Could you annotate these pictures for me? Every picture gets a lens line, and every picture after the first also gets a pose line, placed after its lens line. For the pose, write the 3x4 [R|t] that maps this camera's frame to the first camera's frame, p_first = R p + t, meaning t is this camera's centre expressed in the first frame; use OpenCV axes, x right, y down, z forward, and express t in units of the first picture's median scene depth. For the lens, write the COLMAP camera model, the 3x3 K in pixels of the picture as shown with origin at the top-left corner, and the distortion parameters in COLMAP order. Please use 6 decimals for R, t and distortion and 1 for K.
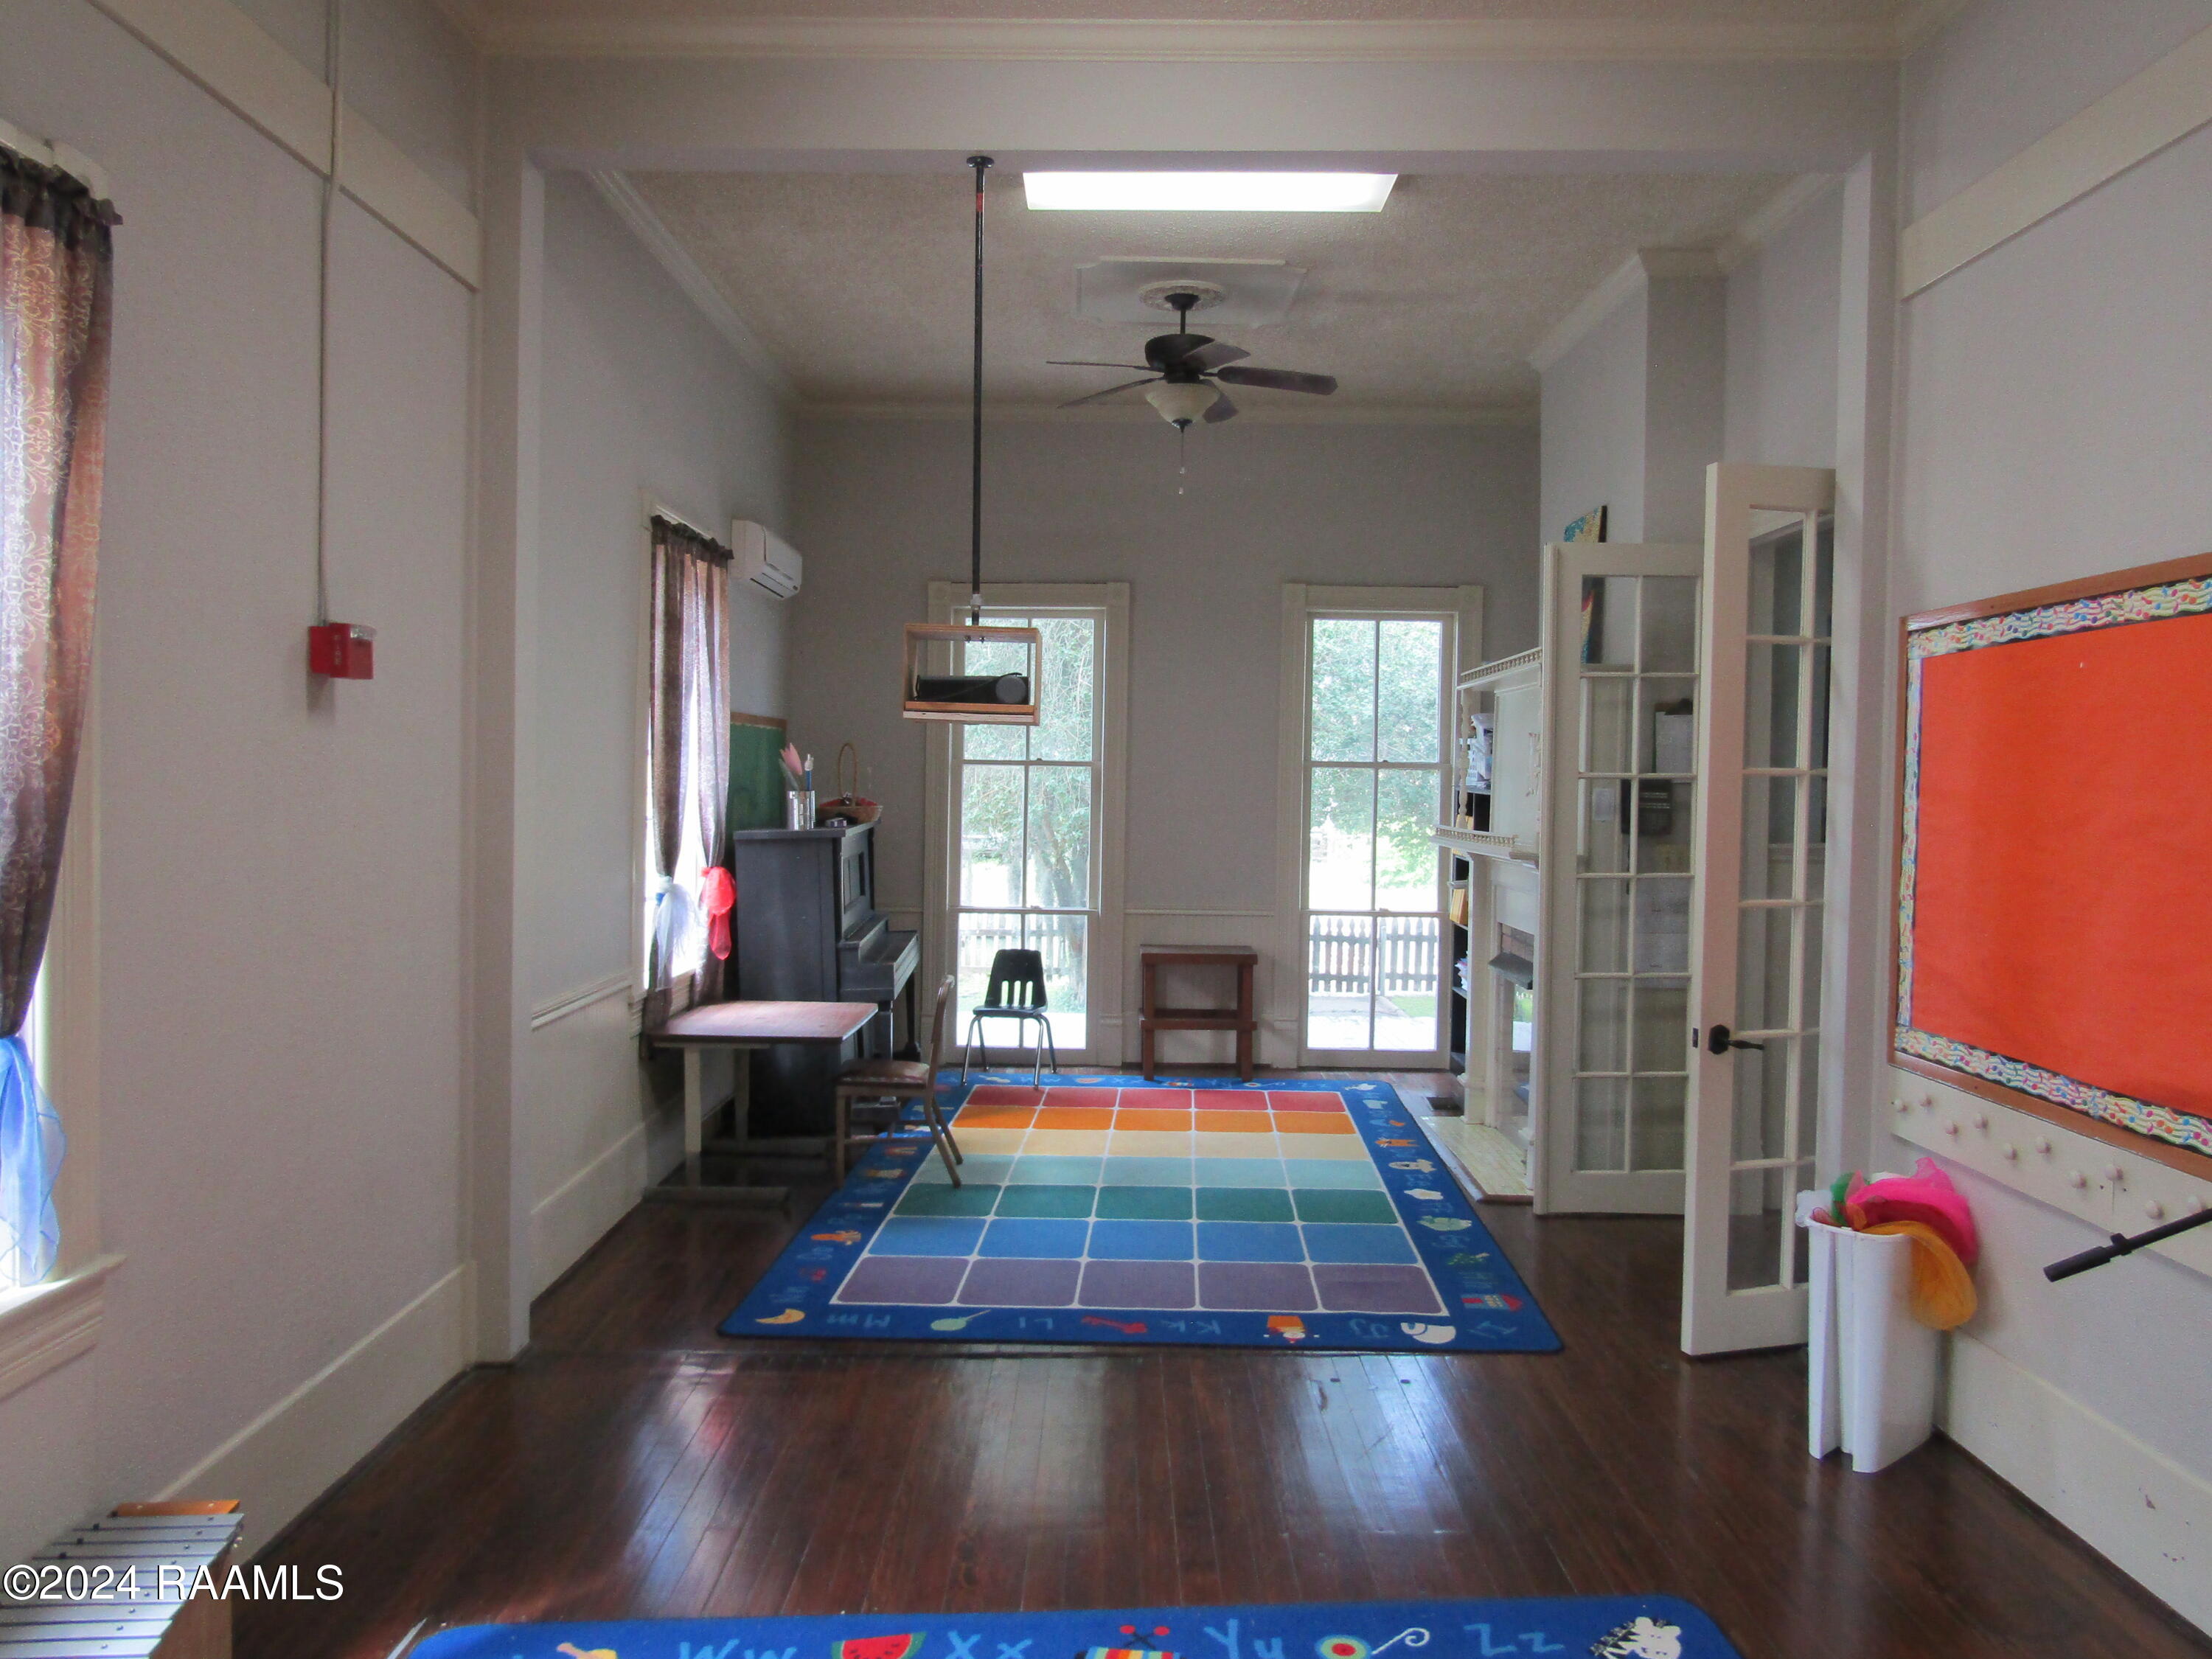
lens RADIAL K [[1529.3, 0, 1106.3], [0, 1529.3, 826.4], [0, 0, 1]] dist [-0.027703, -0.001354]
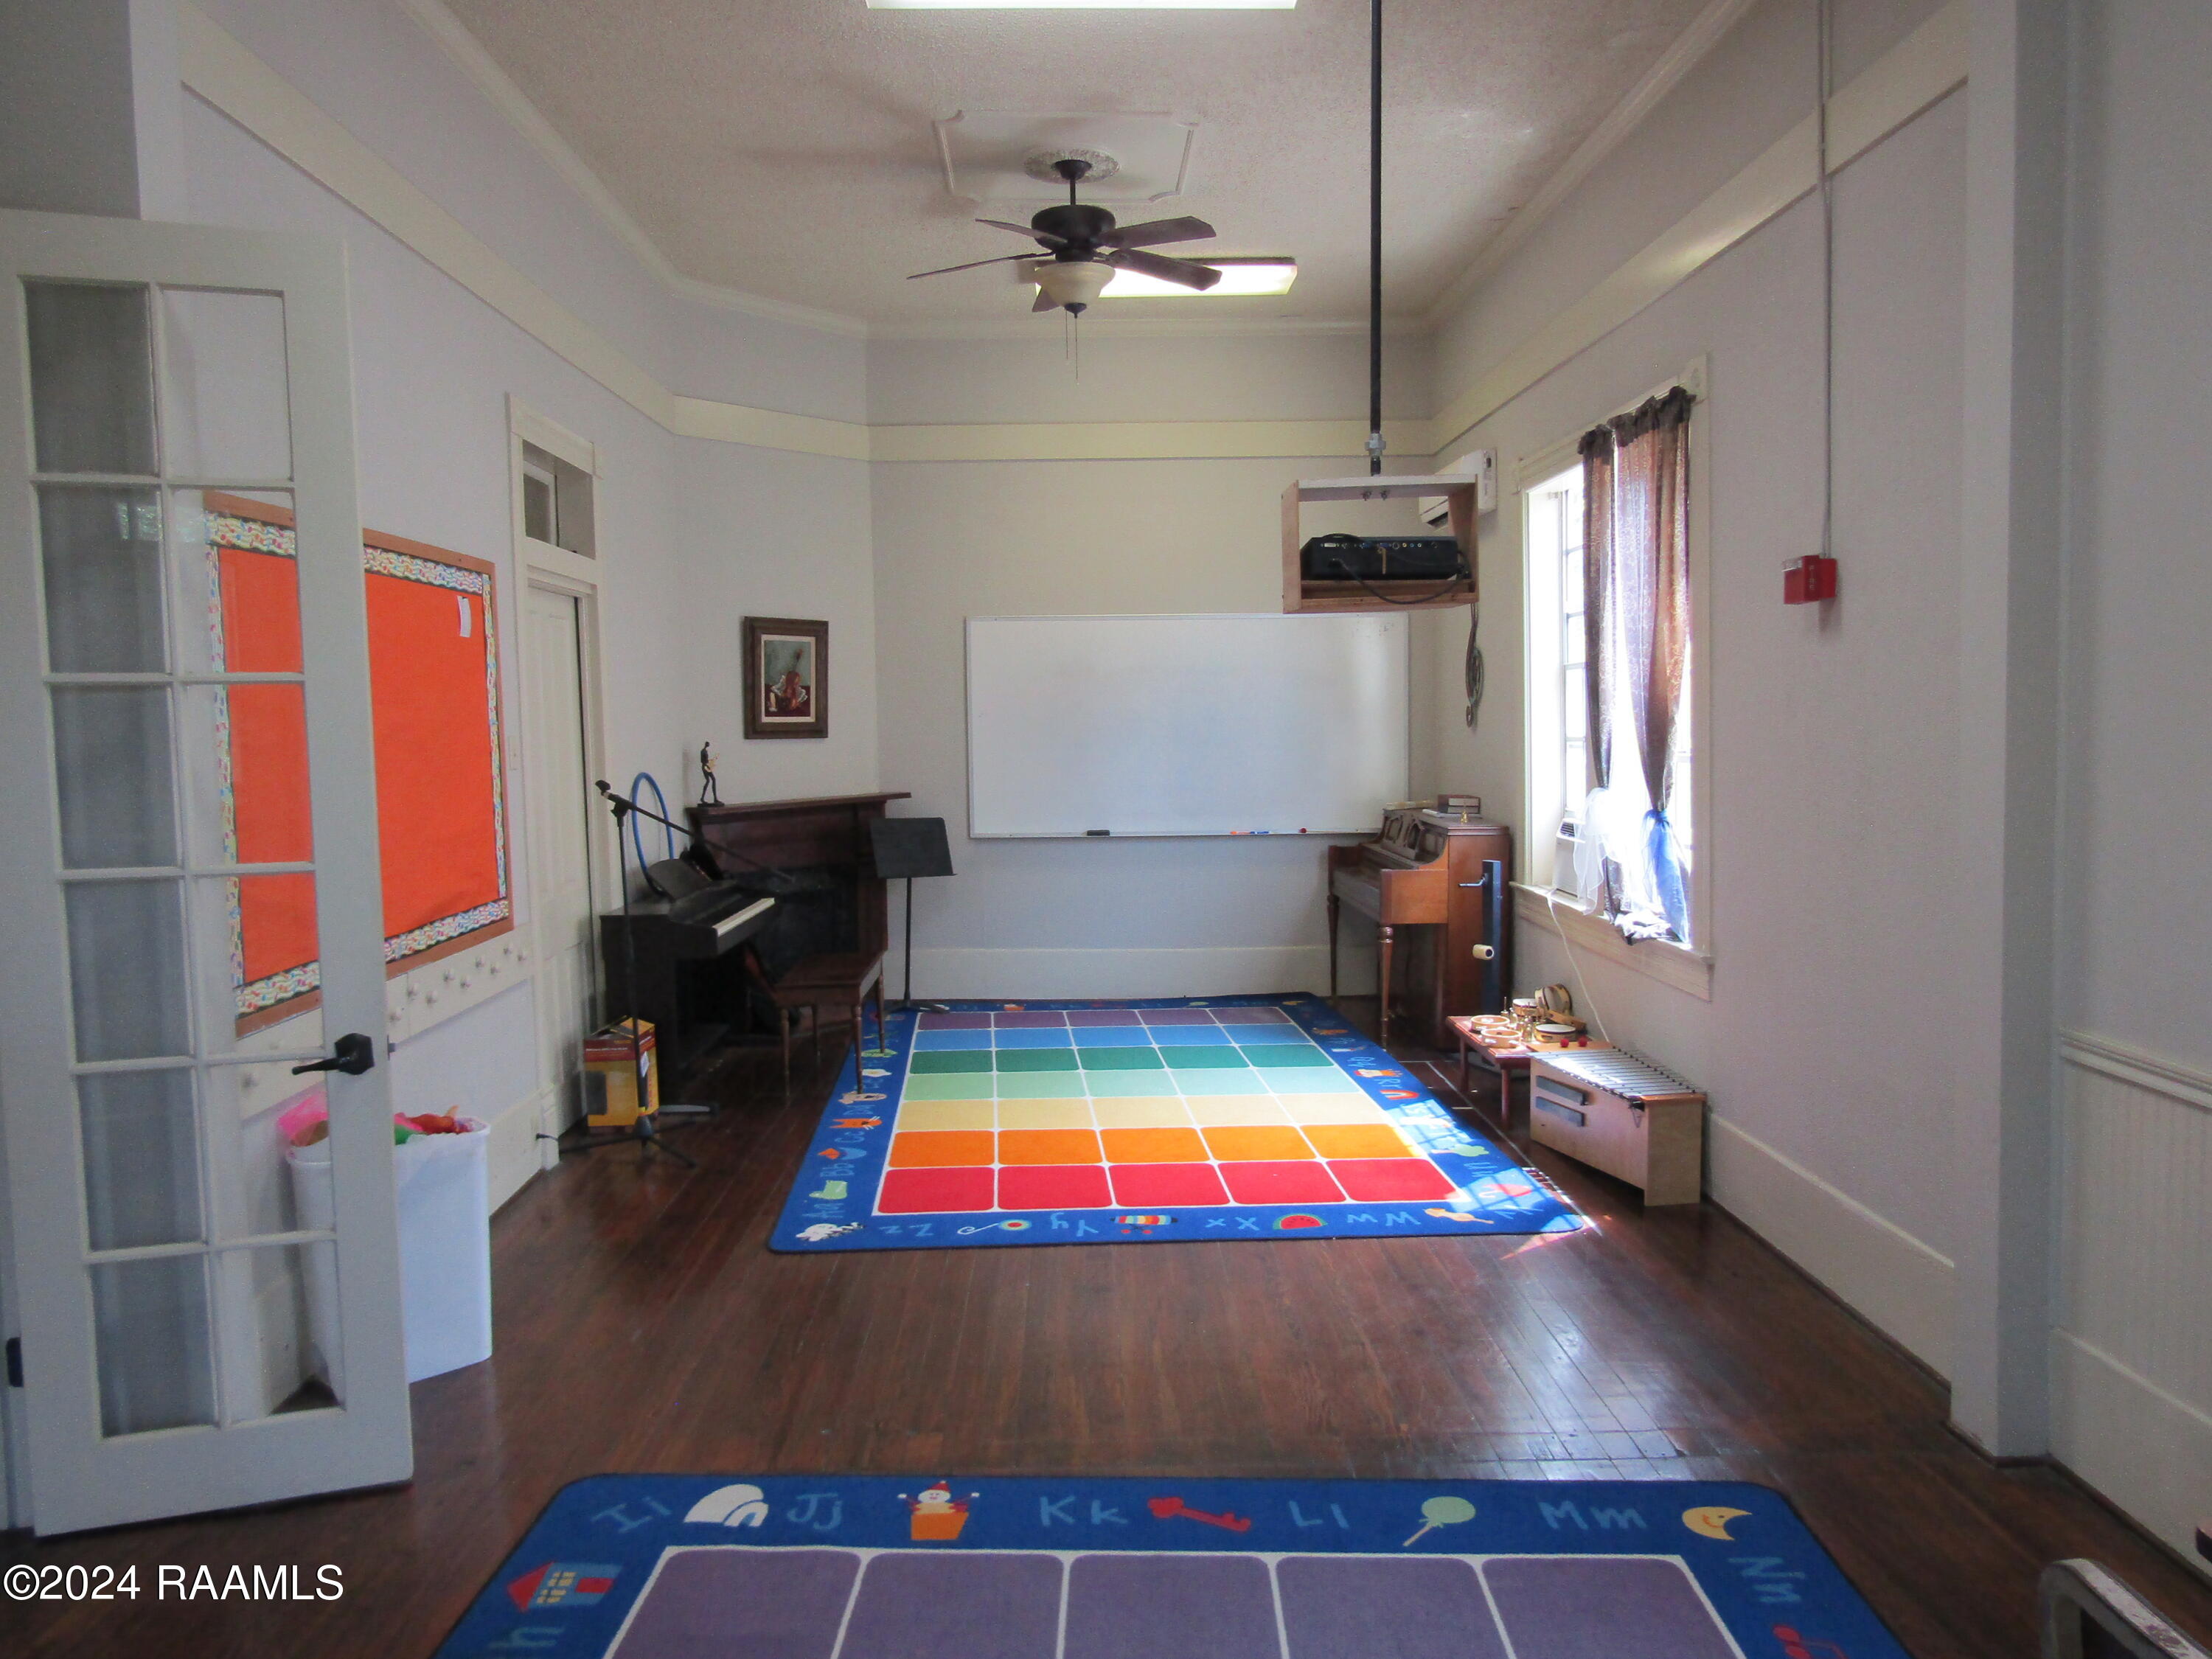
lens RADIAL K [[1529.3, 0, 1105.7], [0, 1529.3, 829.9], [0, 0, 1]] dist [-0.027703, -0.001354]
pose [[-0.999655, 0.008028, -0.024996, 0.059141], [0.005242, 0.993962, 0.109599, -0.039612], [0.025725, 0.109430, -0.993662, 1.609911]]
